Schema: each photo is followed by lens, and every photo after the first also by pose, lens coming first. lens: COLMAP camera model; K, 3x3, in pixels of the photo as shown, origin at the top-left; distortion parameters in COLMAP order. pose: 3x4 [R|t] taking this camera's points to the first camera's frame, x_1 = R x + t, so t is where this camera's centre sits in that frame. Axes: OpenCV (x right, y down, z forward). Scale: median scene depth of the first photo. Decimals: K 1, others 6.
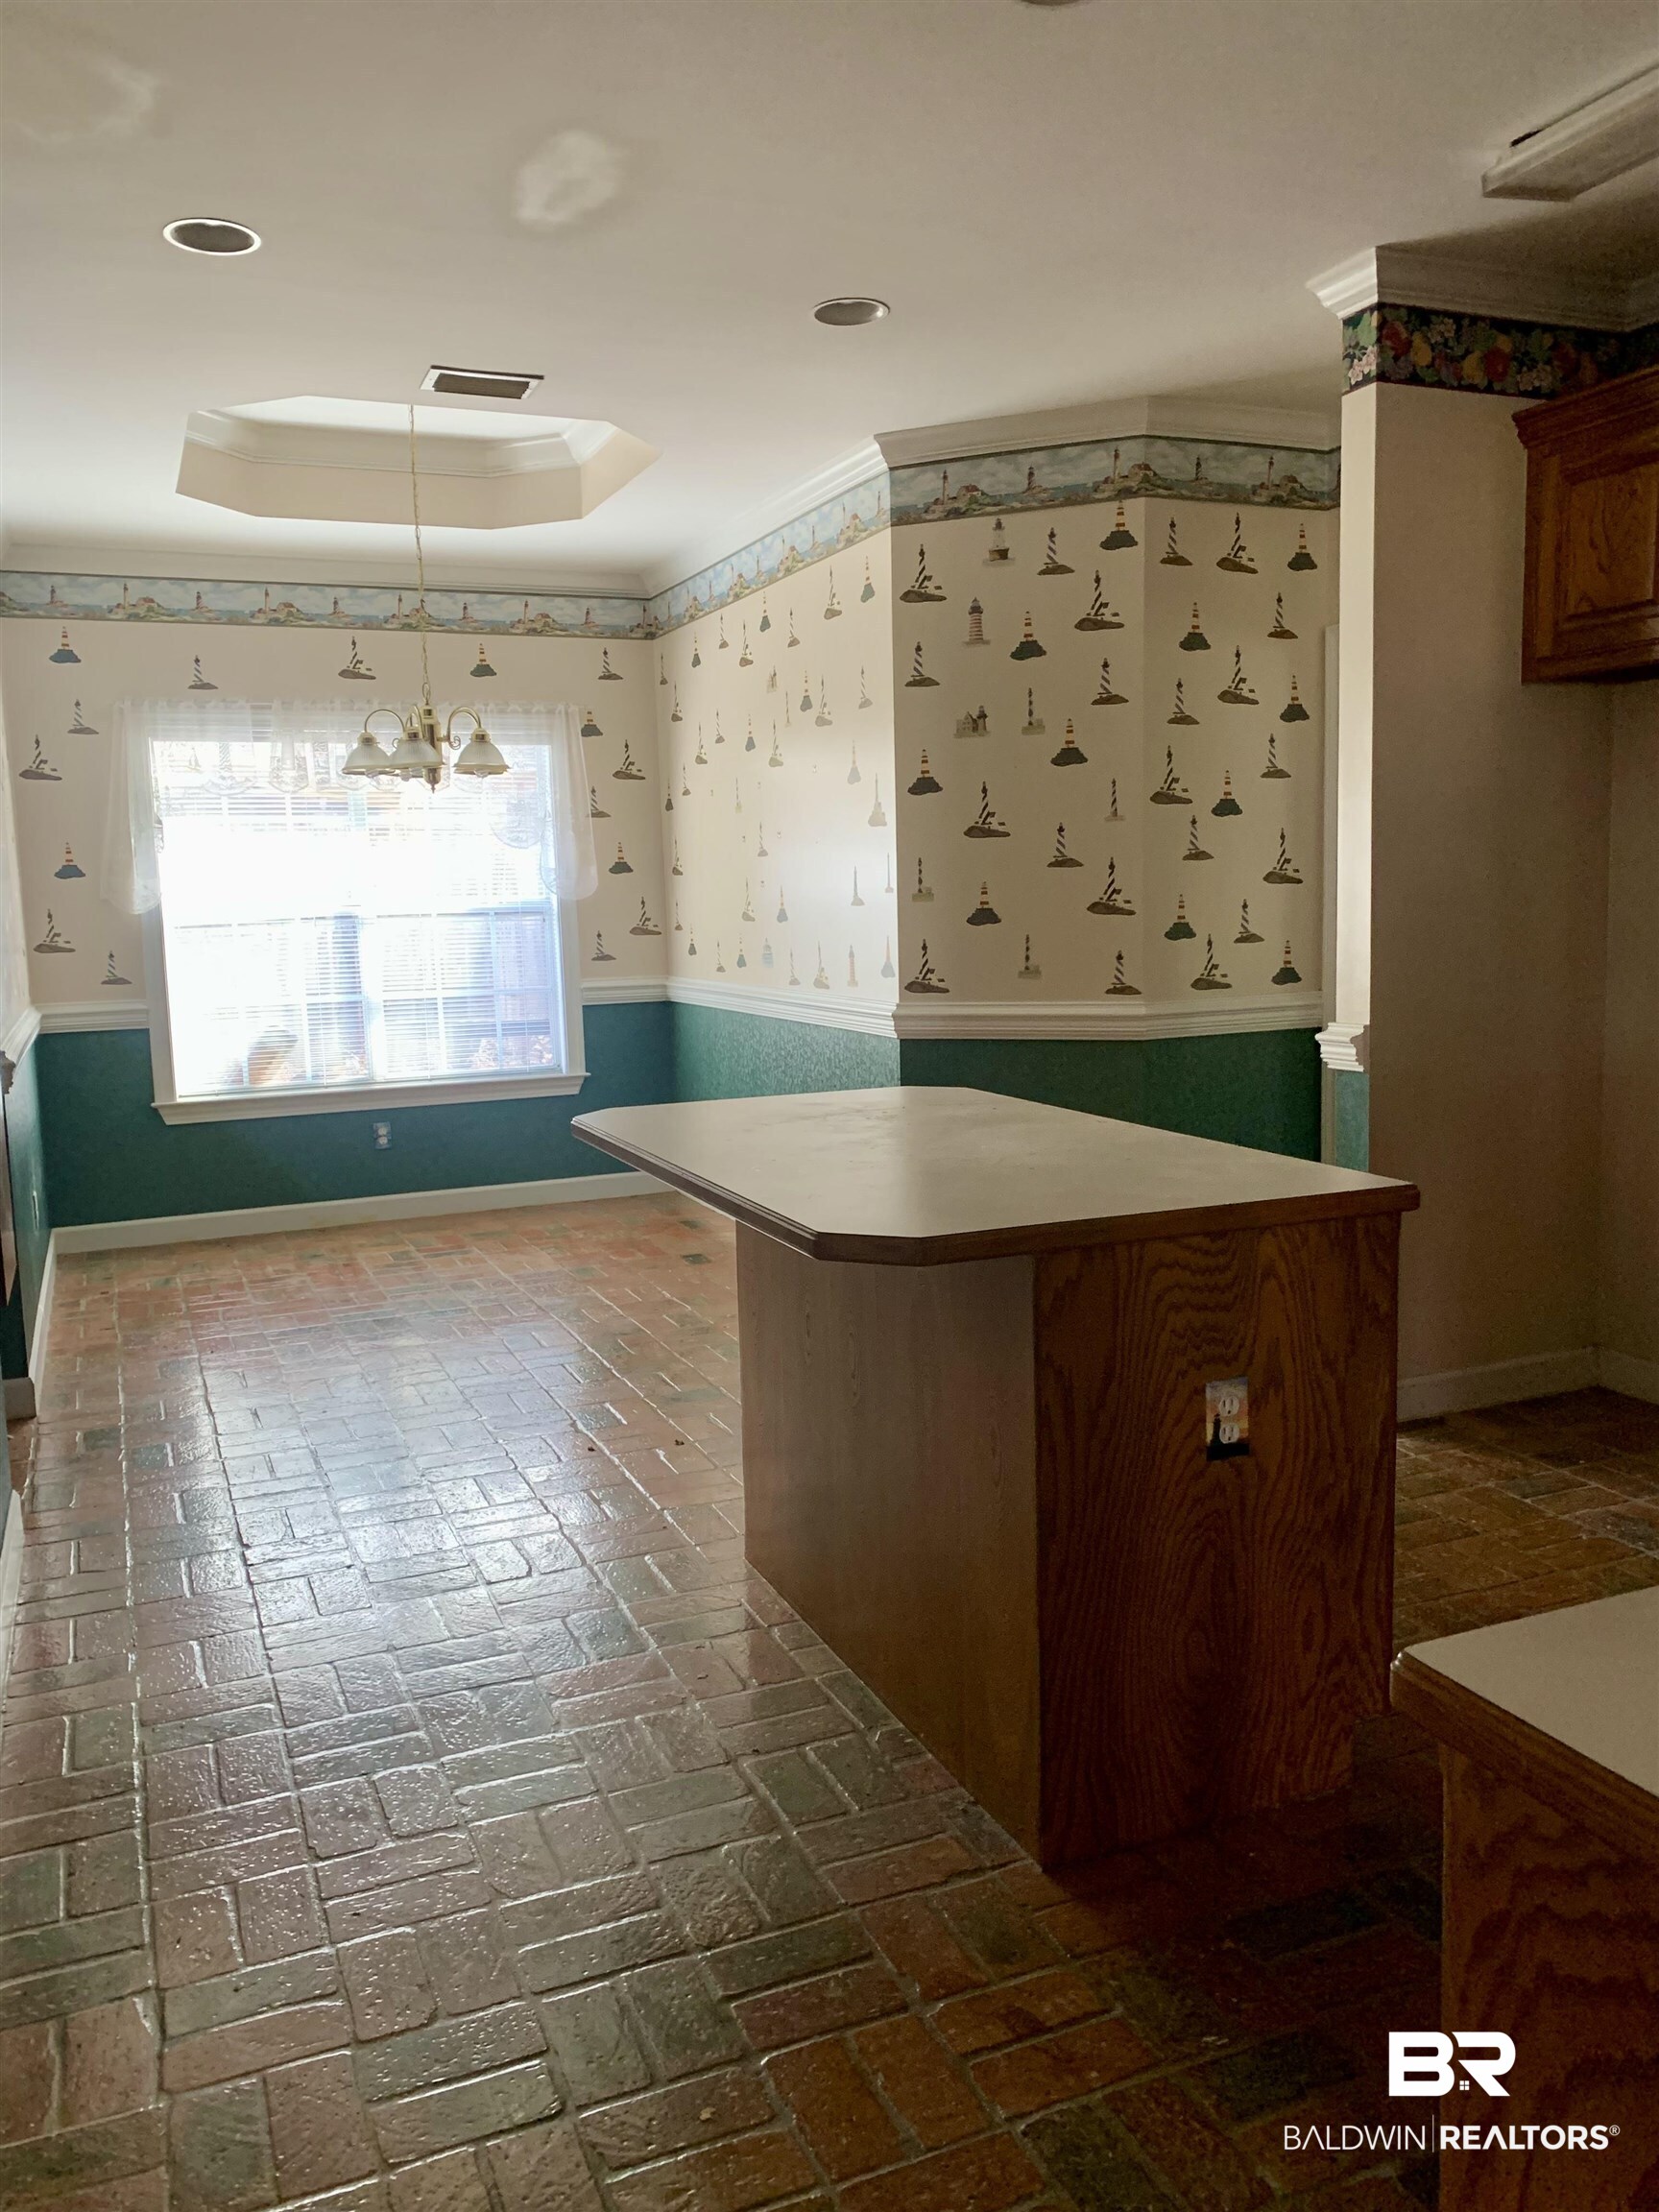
lens RADIAL K [[1693.1, 0, 815.1], [0, 1693.1, 1097.6], [0, 0, 1]] dist [-0.002570, -0.005015]
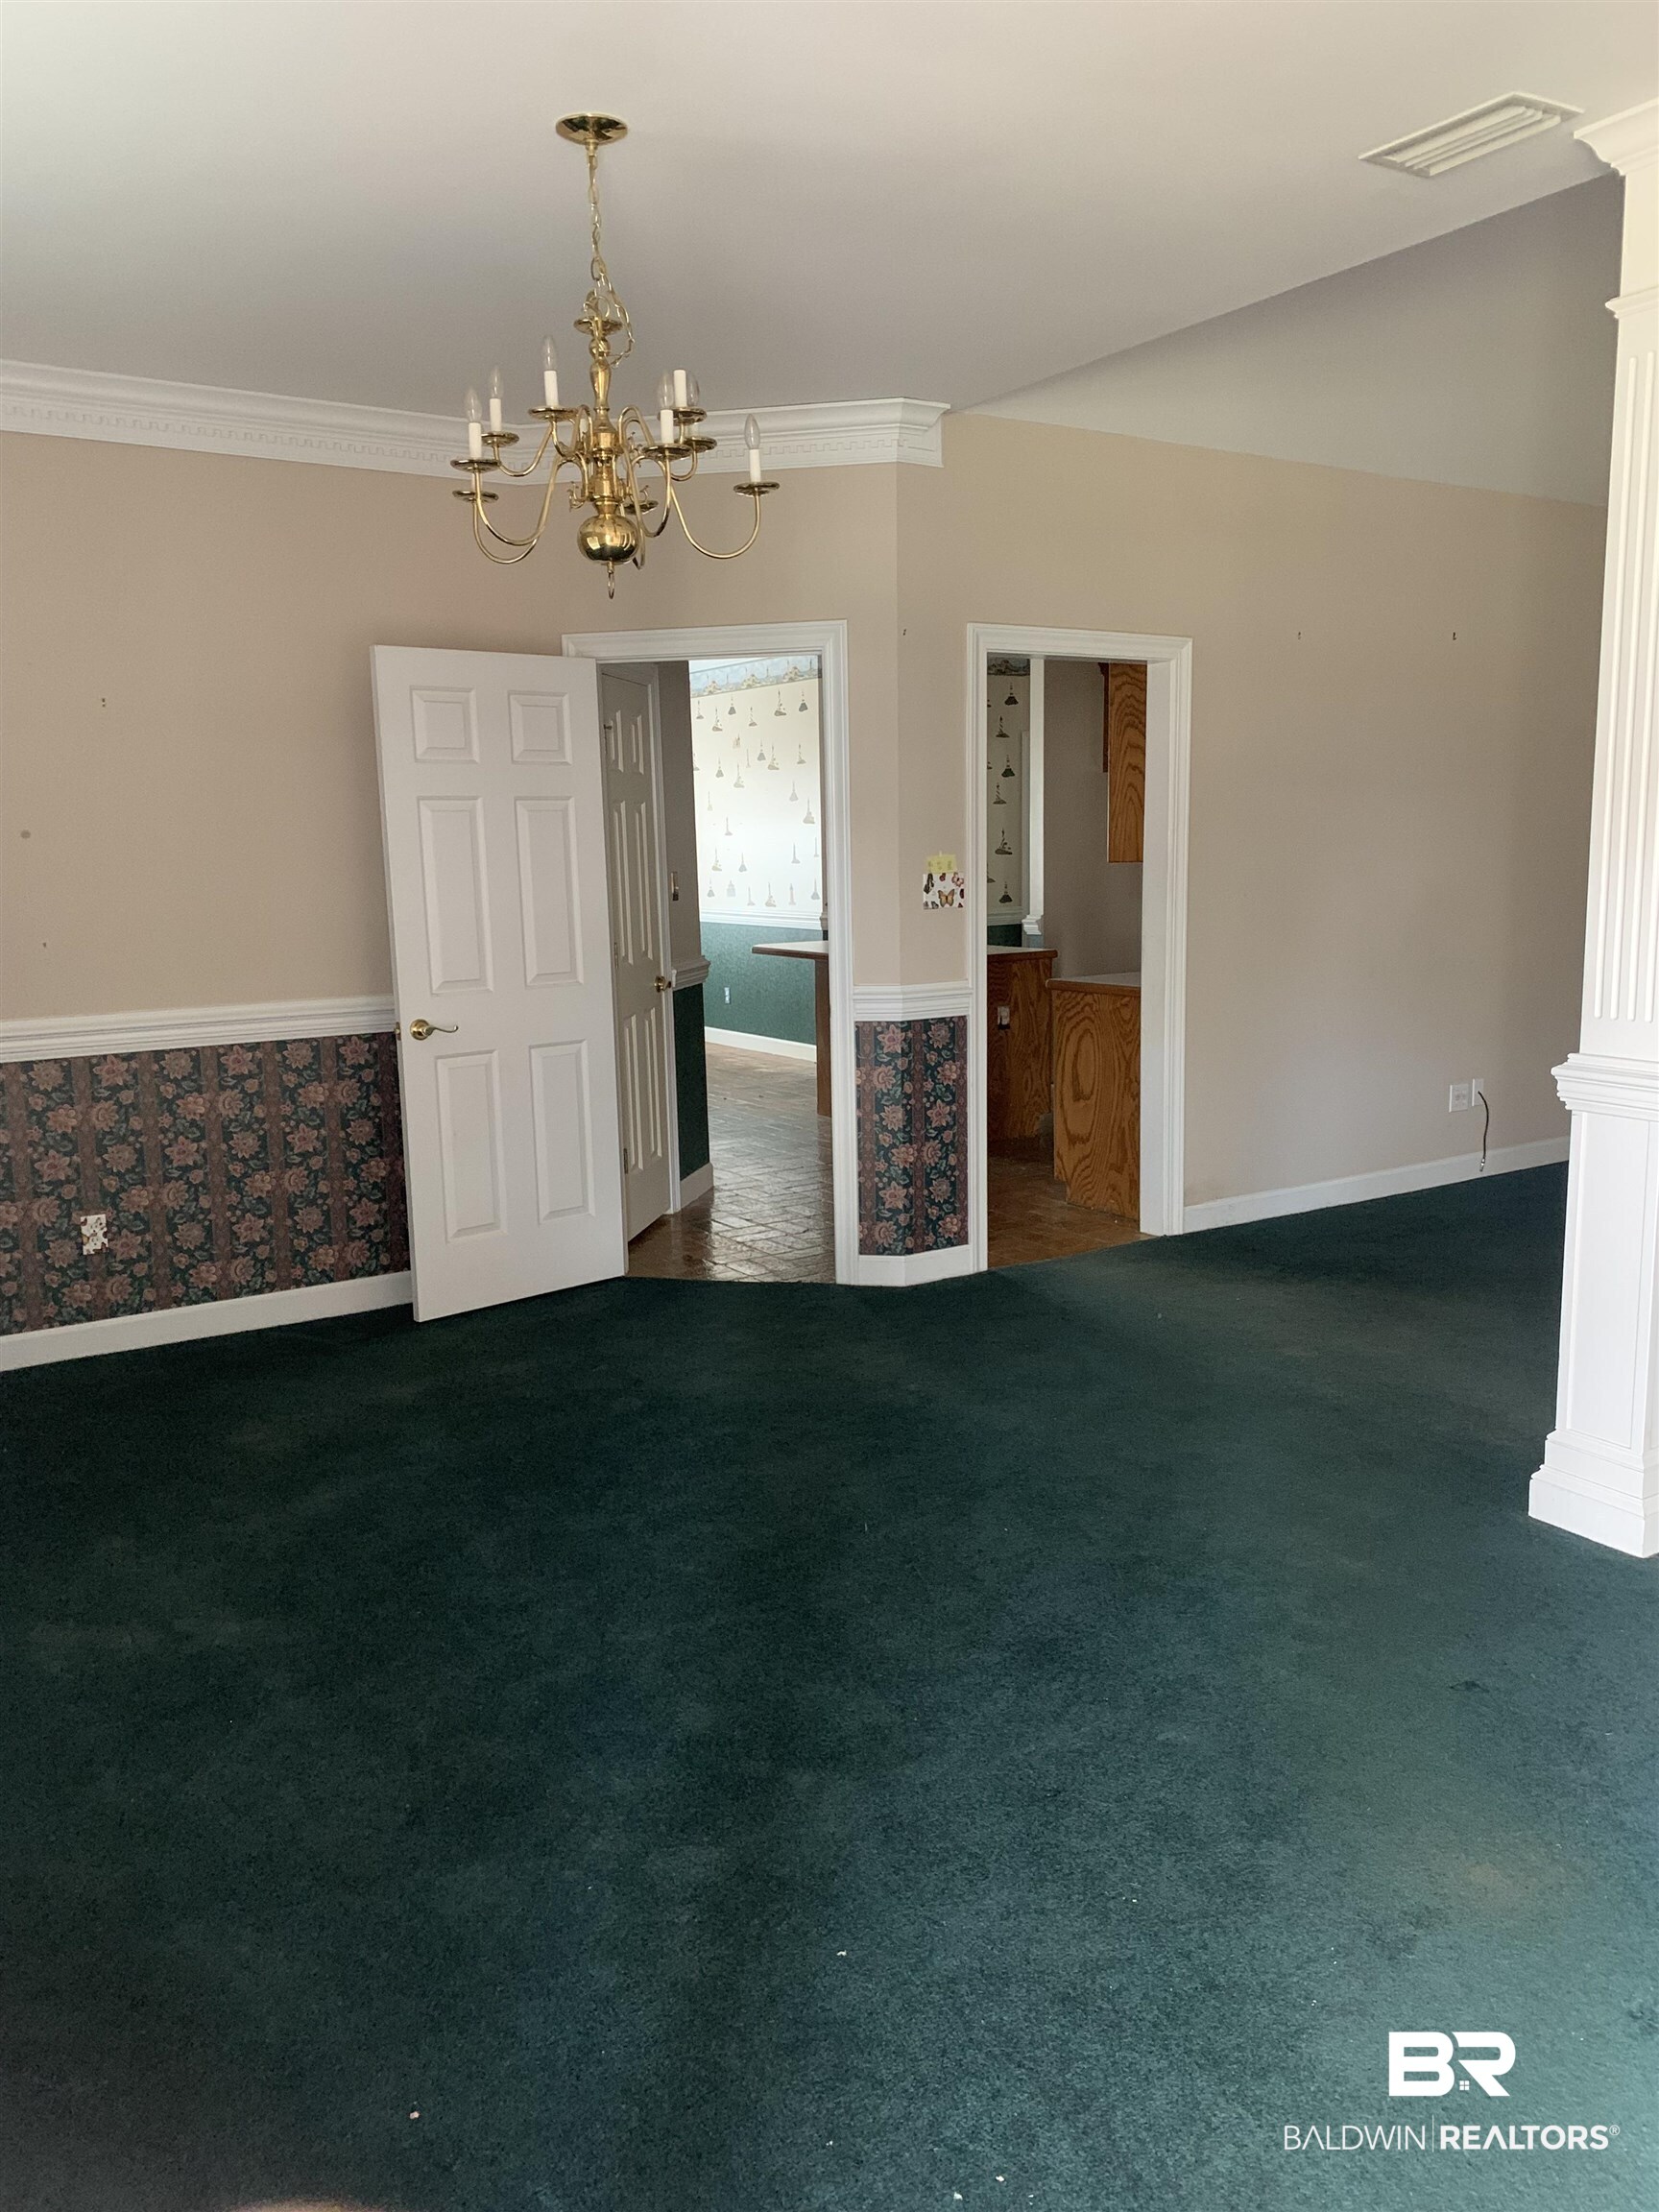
lens RADIAL K [[1693.1, 0, 832.5], [0, 1693.1, 1110.7], [0, 0, 1]] dist [-0.002570, -0.005015]
pose [[0.981777, -0.018211, 0.189163, -0.326561], [0.011560, 0.999278, 0.036205, 0.109746], [-0.189686, -0.033359, 0.981278, -1.005616]]
